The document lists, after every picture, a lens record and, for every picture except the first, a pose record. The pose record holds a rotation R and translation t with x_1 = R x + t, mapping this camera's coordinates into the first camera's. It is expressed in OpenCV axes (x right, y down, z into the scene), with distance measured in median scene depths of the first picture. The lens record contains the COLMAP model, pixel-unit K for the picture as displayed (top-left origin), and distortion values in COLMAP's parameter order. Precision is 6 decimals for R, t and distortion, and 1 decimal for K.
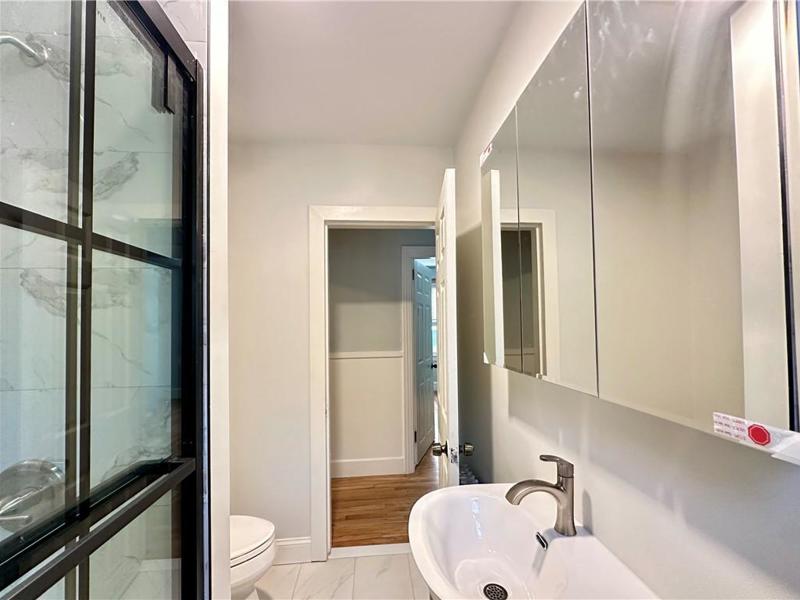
lens RADIAL K [[344.2, 0, 406.2], [0, 344.2, 316.1], [0, 0, 1]] dist [-0.013745, 0.001907]
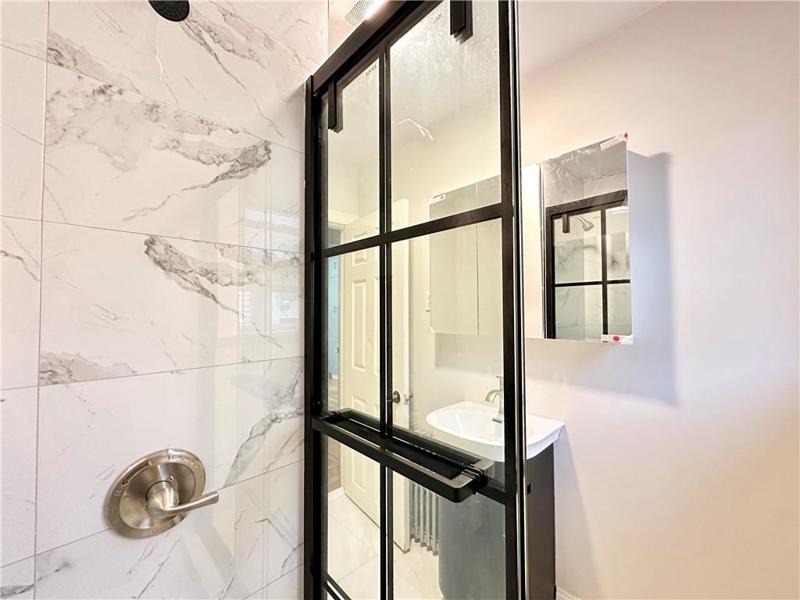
lens RADIAL K [[326.3, 0, 400.6], [0, 326.3, 301.2], [0, 0, 1]] dist [-0.010680, 0.000682]
pose [[0.772460, 0.026166, 0.634524, -1.003212], [-0.021799, 0.999655, -0.014685, 0.025099], [-0.634689, -0.002489, 0.772763, -0.050721]]
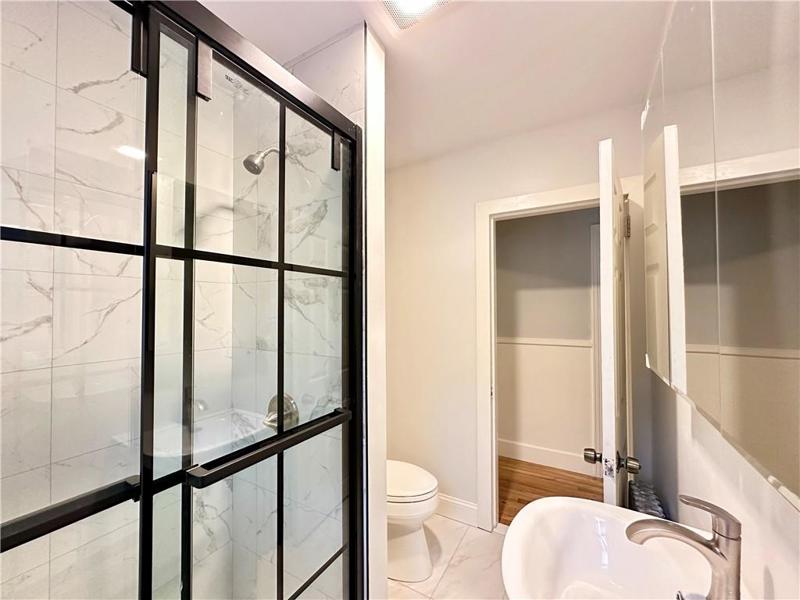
lens RADIAL K [[326.3, 0, 398.9], [0, 326.3, 301.7], [0, 0, 1]] dist [-0.010680, 0.000682]
pose [[0.804216, 0.001629, -0.594335, 0.284910], [0.005140, 0.999940, 0.009695, -0.040199], [0.594315, -0.010852, 0.804159, 0.029686]]
